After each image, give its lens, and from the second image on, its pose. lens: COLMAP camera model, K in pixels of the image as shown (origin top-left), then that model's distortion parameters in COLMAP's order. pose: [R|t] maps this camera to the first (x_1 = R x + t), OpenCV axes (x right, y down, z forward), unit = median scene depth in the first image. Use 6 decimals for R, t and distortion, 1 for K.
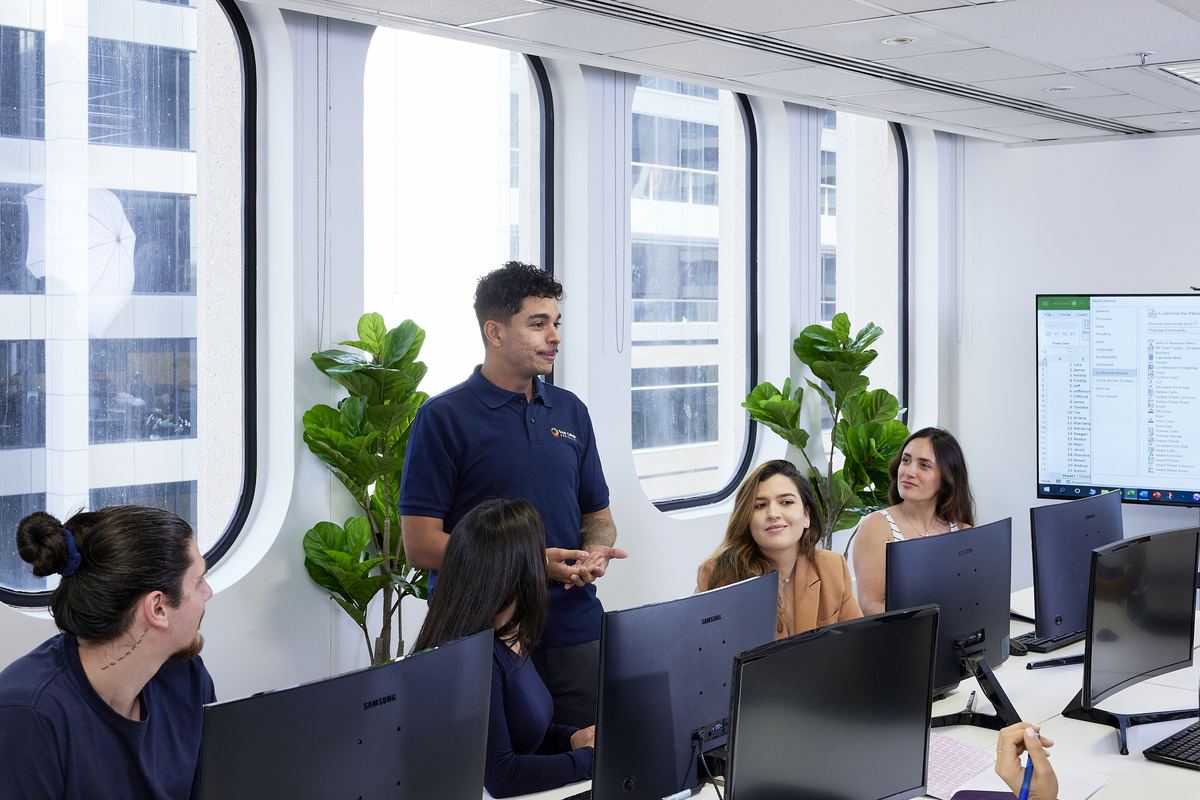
lens RADIAL K [[3262.2, 0, 600.5], [0, 3262.2, 401.9], [0, 0, 1]] dist [-0.077853, 0.000000]
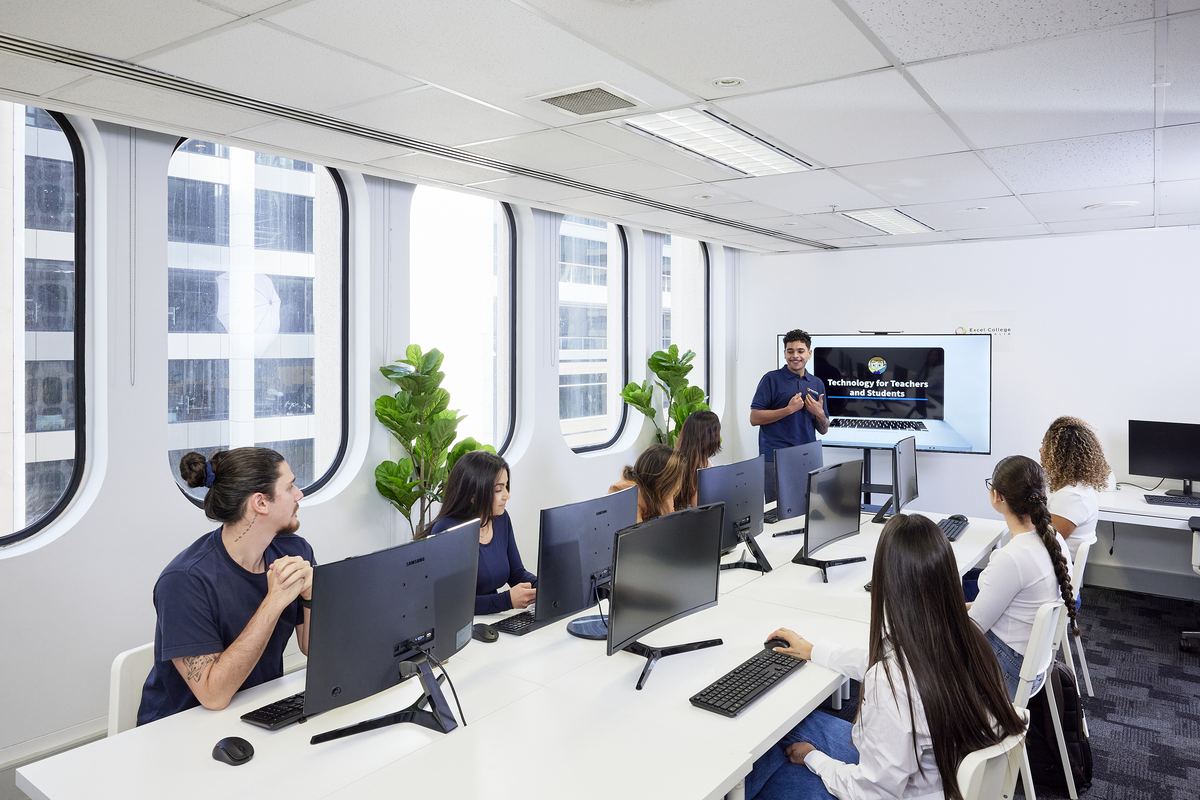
lens RADIAL K [[3262.2, 0, 599.7], [0, 3262.2, 398.0], [0, 0, 1]] dist [-0.077853, 0.000000]
pose [[0.979565, -0.001797, 0.201120, -0.333248], [0.003191, 0.999973, -0.006608, 0.014618], [-0.201102, 0.007115, 0.979544, -0.784852]]
